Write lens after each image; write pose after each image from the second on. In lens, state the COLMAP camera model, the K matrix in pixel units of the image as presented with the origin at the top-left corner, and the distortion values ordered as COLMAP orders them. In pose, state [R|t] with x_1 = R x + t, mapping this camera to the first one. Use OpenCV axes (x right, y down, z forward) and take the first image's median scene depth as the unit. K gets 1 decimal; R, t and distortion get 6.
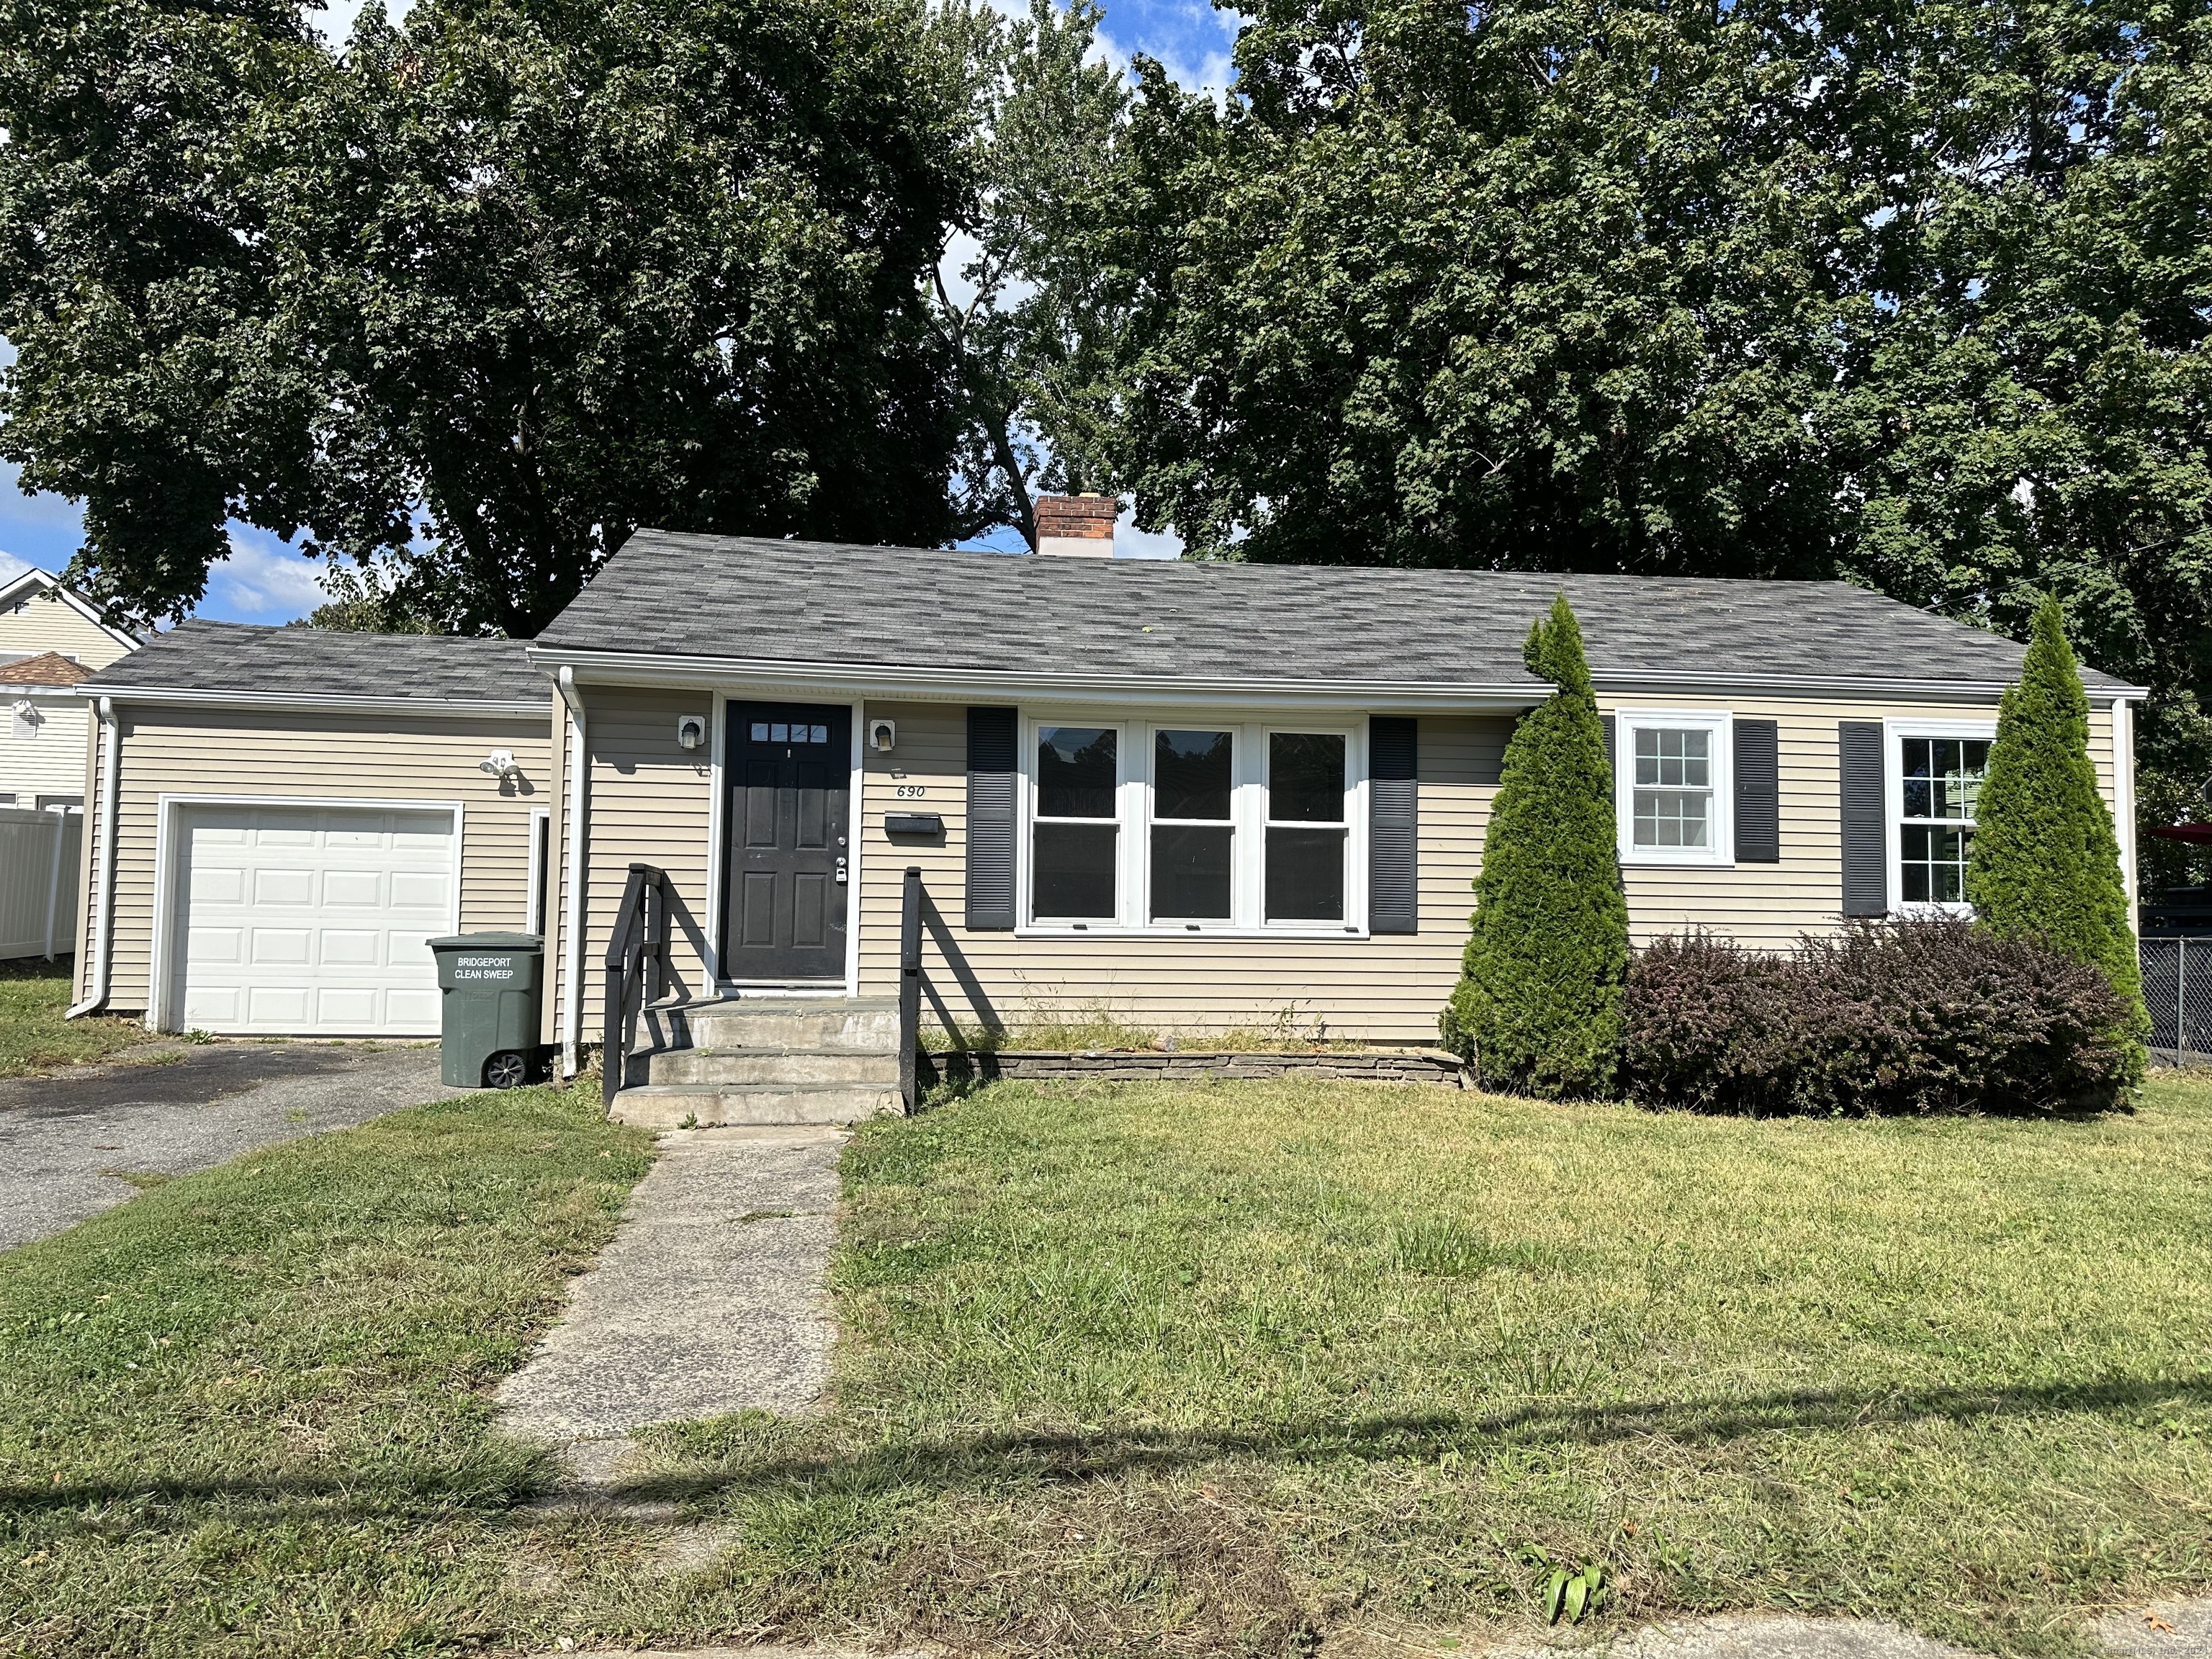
lens RADIAL K [[1578.4, 0, 1114.0], [0, 1578.4, 834.4], [0, 0, 1]] dist [0.056012, -0.041008]
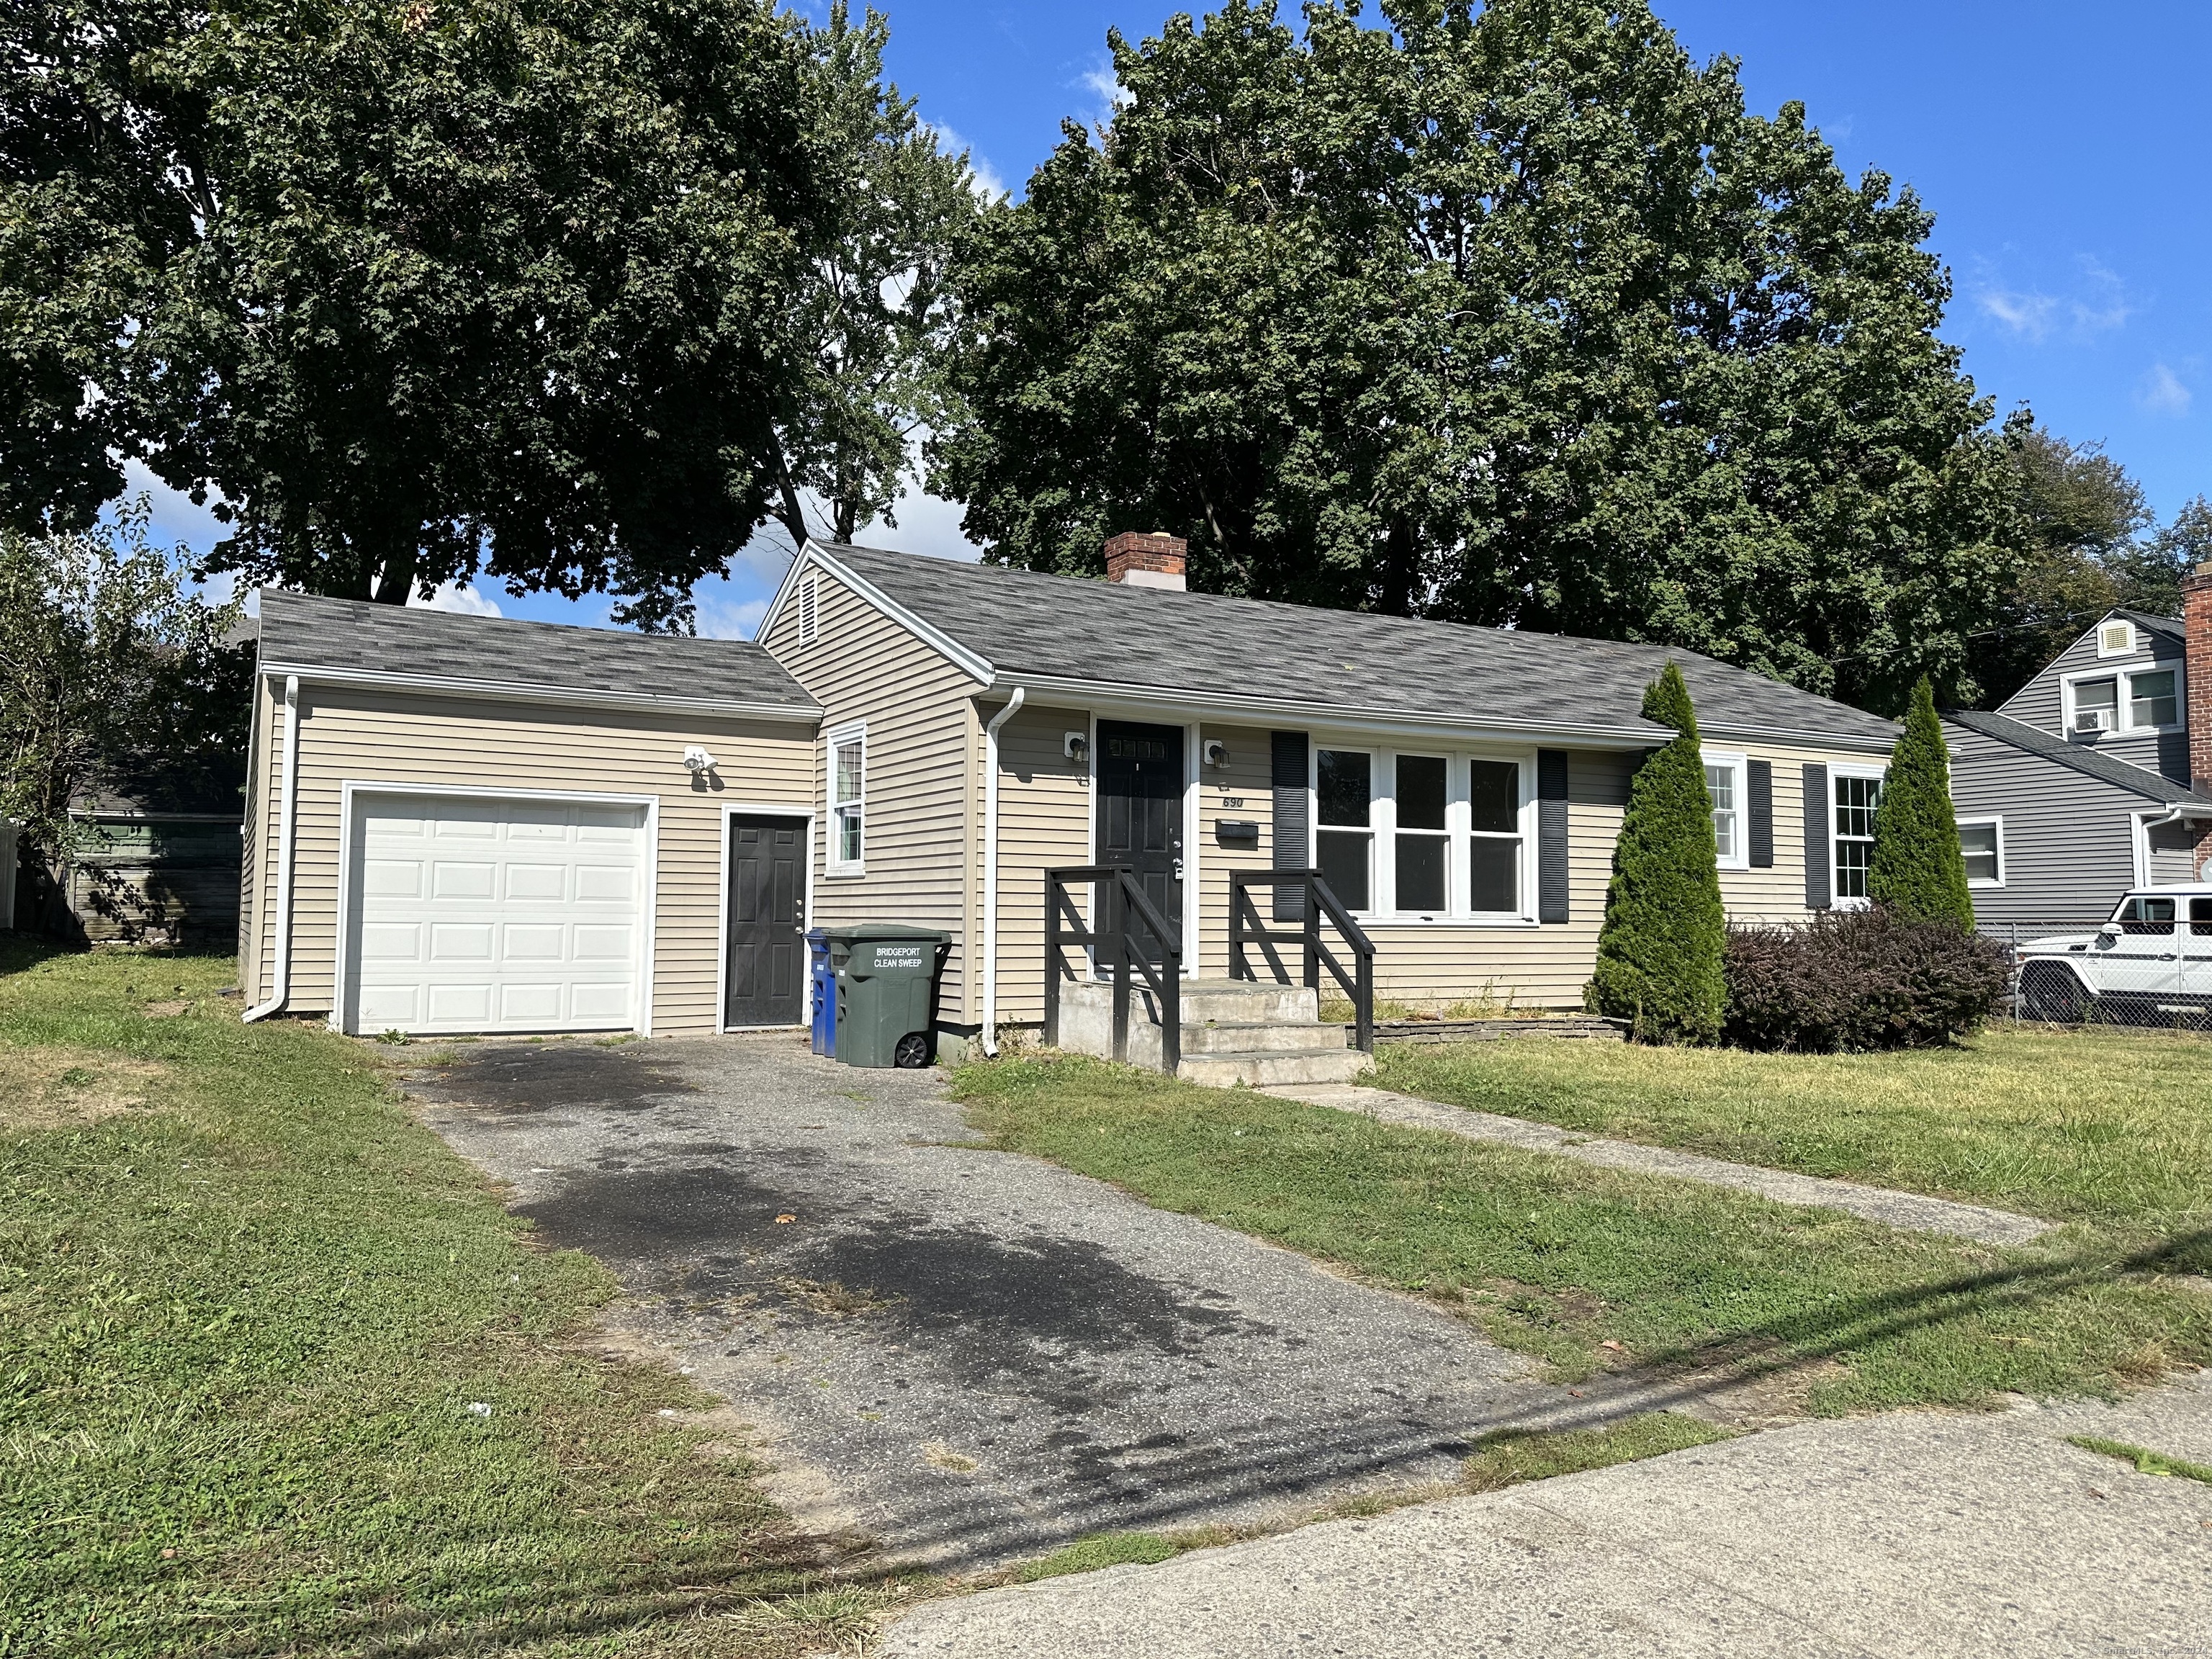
lens RADIAL K [[1578.4, 0, 1089.0], [0, 1578.4, 814.5], [0, 0, 1]] dist [0.056012, -0.041008]
pose [[0.932310, 0.018791, 0.361172, -0.610315], [-0.016811, 0.999821, -0.008623, -0.005880], [-0.361269, 0.001968, 0.932460, -0.044690]]
